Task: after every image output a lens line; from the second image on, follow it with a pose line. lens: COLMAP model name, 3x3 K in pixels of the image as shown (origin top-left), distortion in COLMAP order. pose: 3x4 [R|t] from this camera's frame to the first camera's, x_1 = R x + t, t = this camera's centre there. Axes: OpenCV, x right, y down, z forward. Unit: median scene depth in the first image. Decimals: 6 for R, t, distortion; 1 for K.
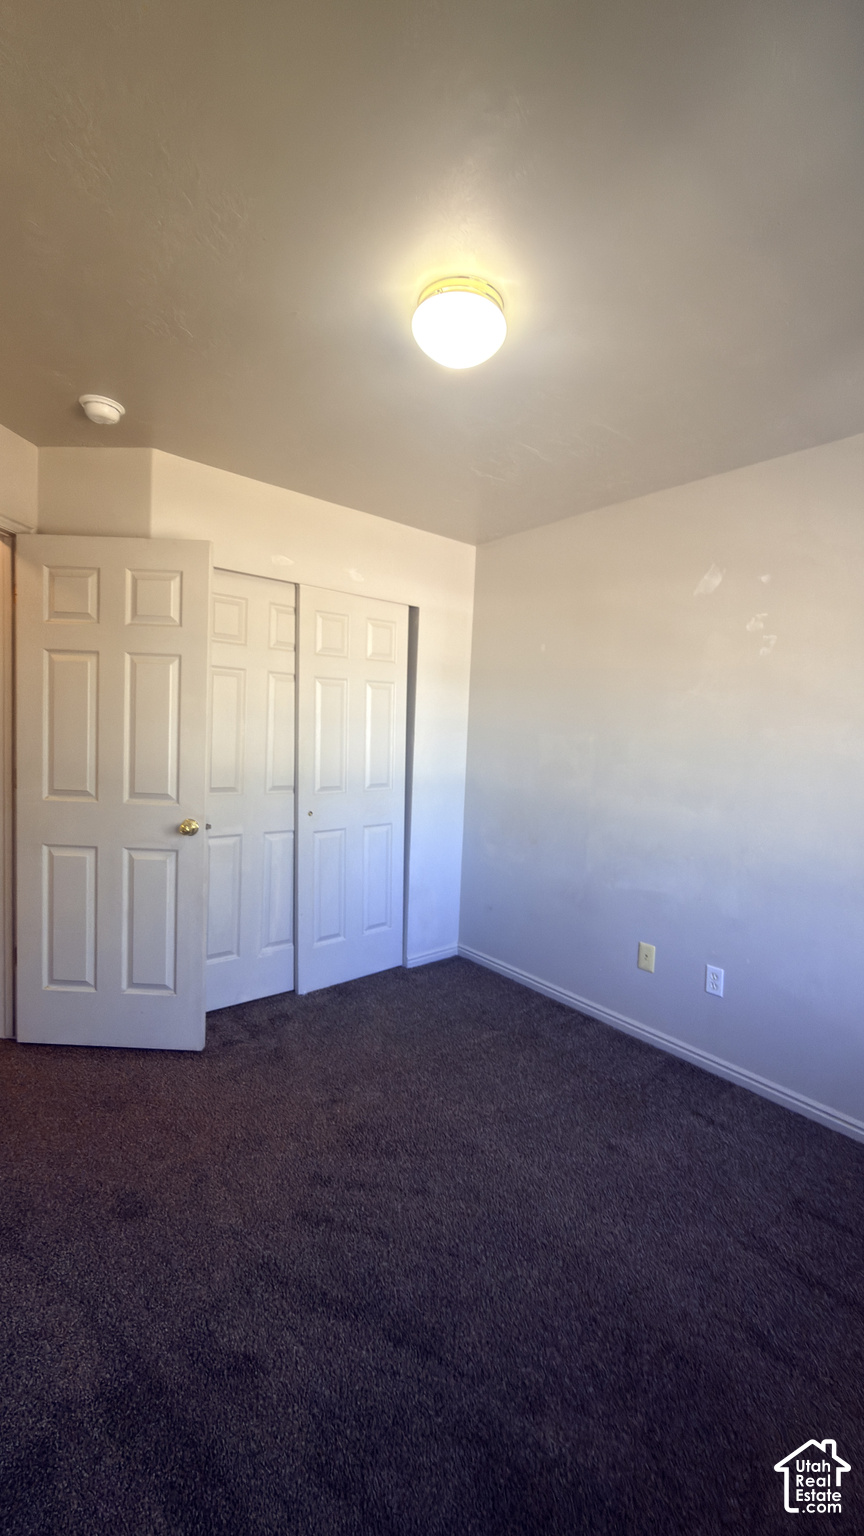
lens RADIAL K [[616.4, 0, 432.0], [0, 616.4, 768.0], [0, 0, 1]] dist [0.001077, -0.000274]
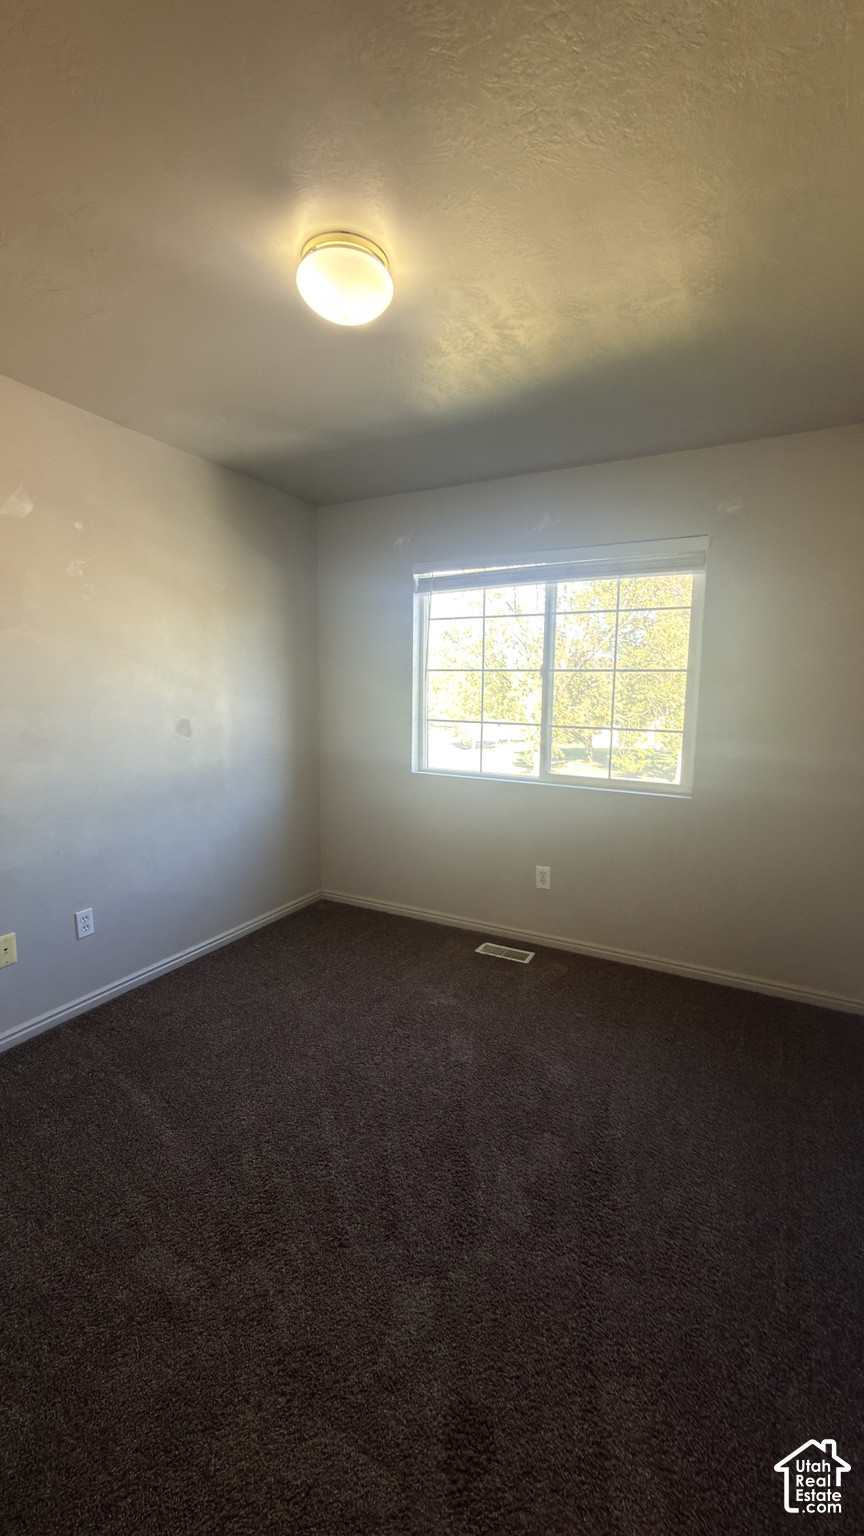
lens RADIAL K [[616.4, 0, 432.0], [0, 616.4, 768.0], [0, 0, 1]] dist [0.001077, -0.000274]
pose [[-0.378340, -0.171582, 0.909625, -0.680462], [0.033812, 0.979453, 0.198816, -0.094755], [-0.925049, 0.105976, -0.364765, 0.861771]]
